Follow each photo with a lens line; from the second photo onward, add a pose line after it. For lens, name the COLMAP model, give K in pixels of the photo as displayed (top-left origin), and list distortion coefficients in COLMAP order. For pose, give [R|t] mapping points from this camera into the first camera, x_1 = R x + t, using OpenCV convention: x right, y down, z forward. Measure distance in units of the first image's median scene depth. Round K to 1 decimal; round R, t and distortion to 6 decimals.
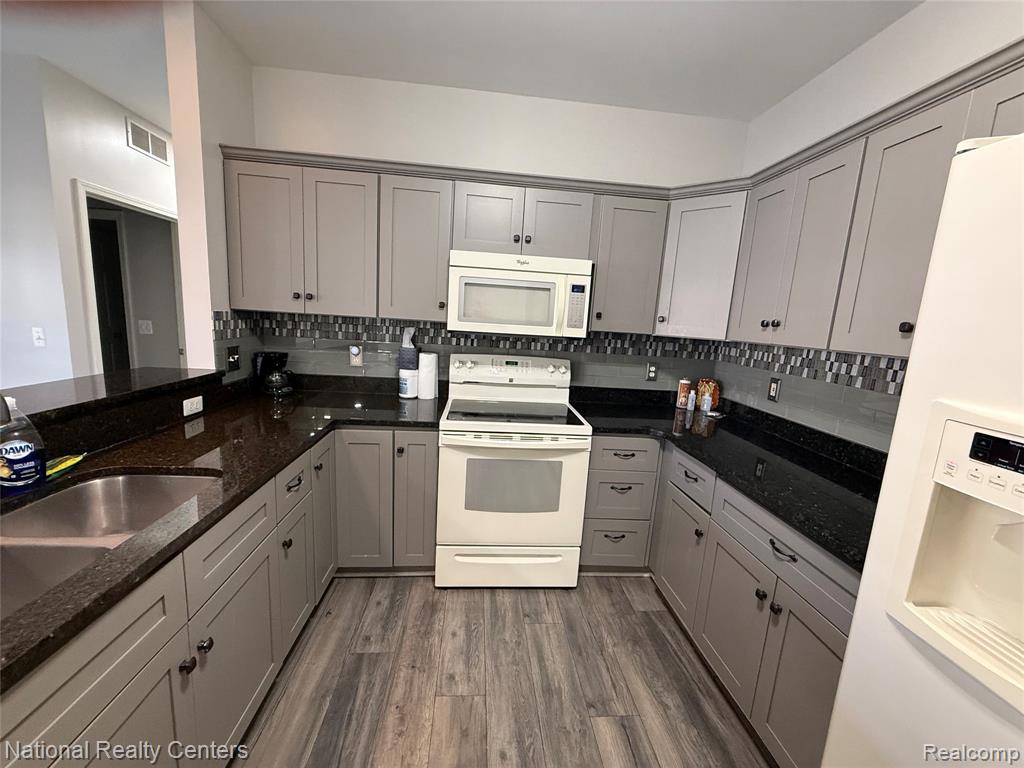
lens RADIAL K [[407.1, 0, 510.9], [0, 407.1, 382.7], [0, 0, 1]] dist [0.010223, -0.003213]
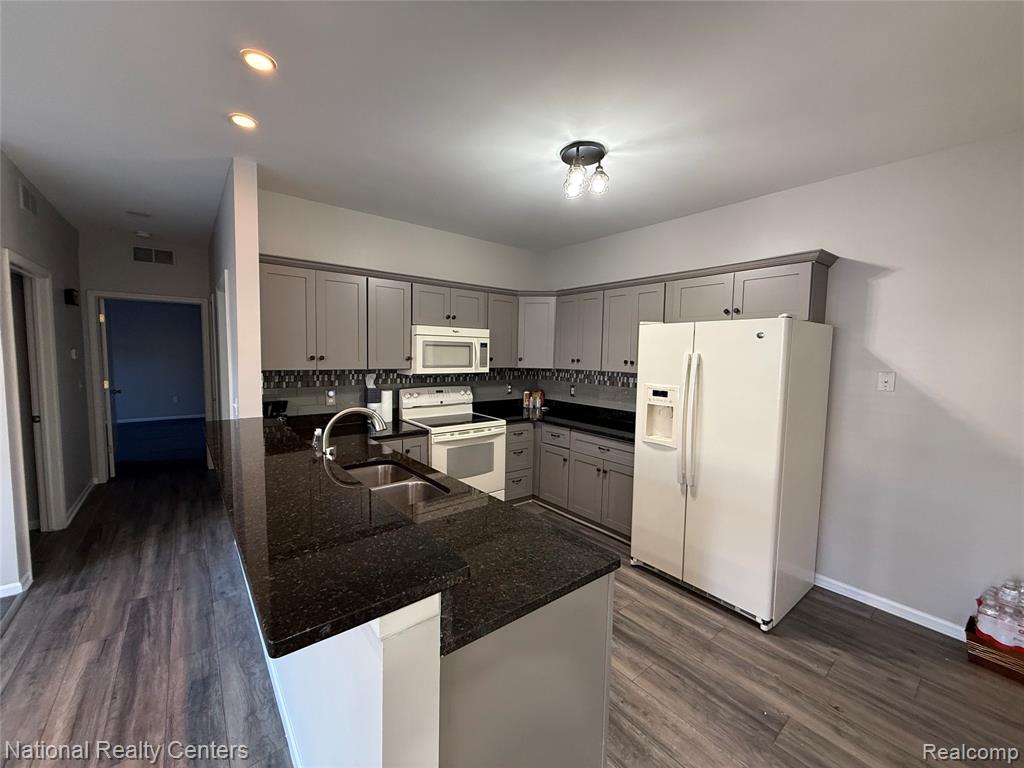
lens RADIAL K [[407.1, 0, 510.9], [0, 407.1, 382.7], [0, 0, 1]] dist [0.010223, -0.003213]
pose [[0.830634, -0.087621, 0.549881, -0.660338], [0.122144, 0.992161, -0.026411, -0.007358], [-0.543257, 0.089102, 0.834825, -0.479534]]
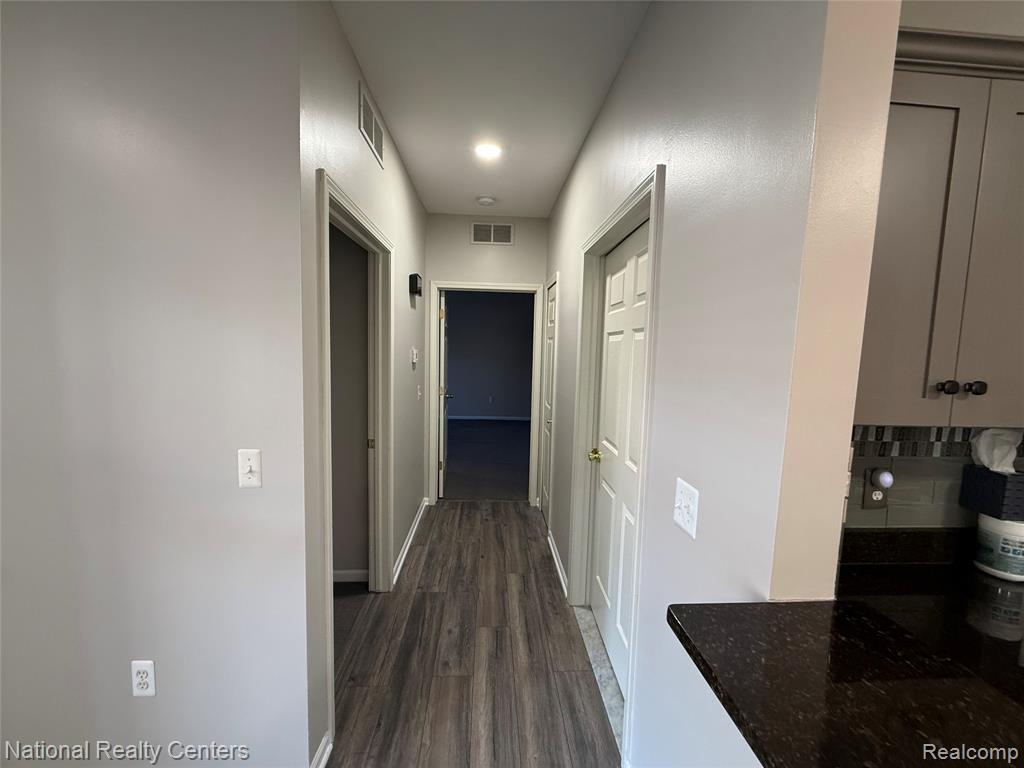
lens RADIAL K [[407.1, 0, 510.9], [0, 407.1, 382.7], [0, 0, 1]] dist [0.010223, -0.003213]
pose [[0.999122, -0.031859, -0.027208, -0.852534], [0.029701, 0.996641, -0.076317, -0.178802], [0.029548, 0.075442, 0.996712, 0.518726]]
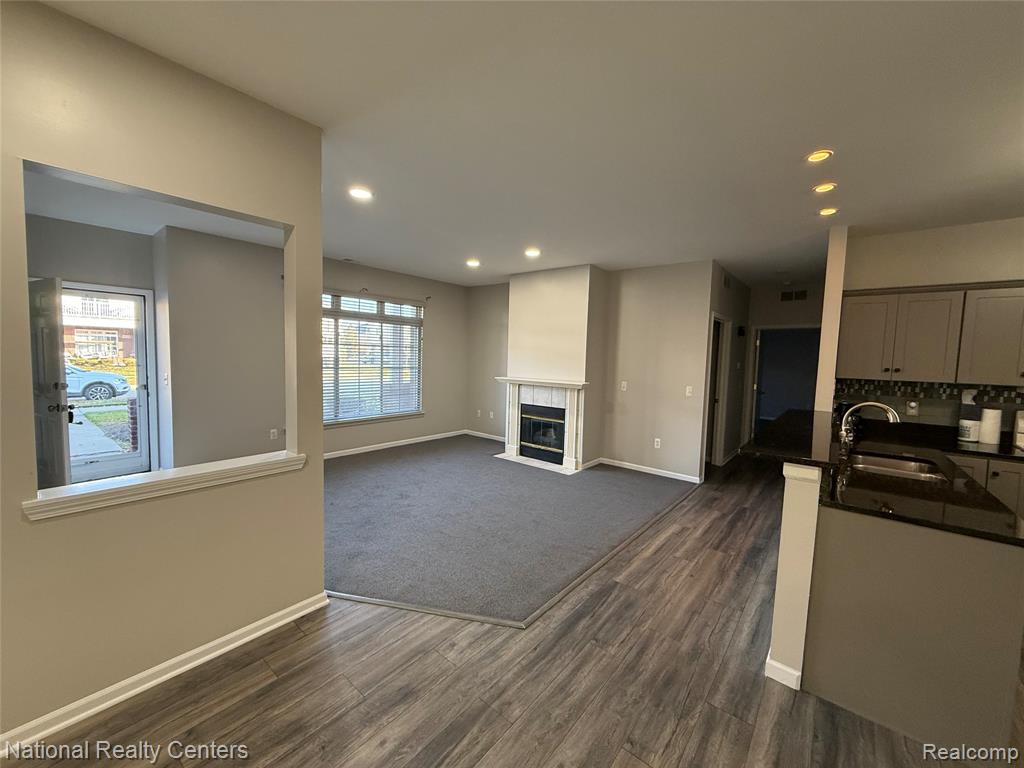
lens RADIAL K [[407.1, 0, 510.9], [0, 407.1, 382.7], [0, 0, 1]] dist [0.010223, -0.003213]
pose [[0.717869, 0.004710, -0.696163, -0.414893], [-0.096673, 0.990963, -0.092983, 0.122801], [0.689434, 0.134050, 0.711837, -1.076858]]
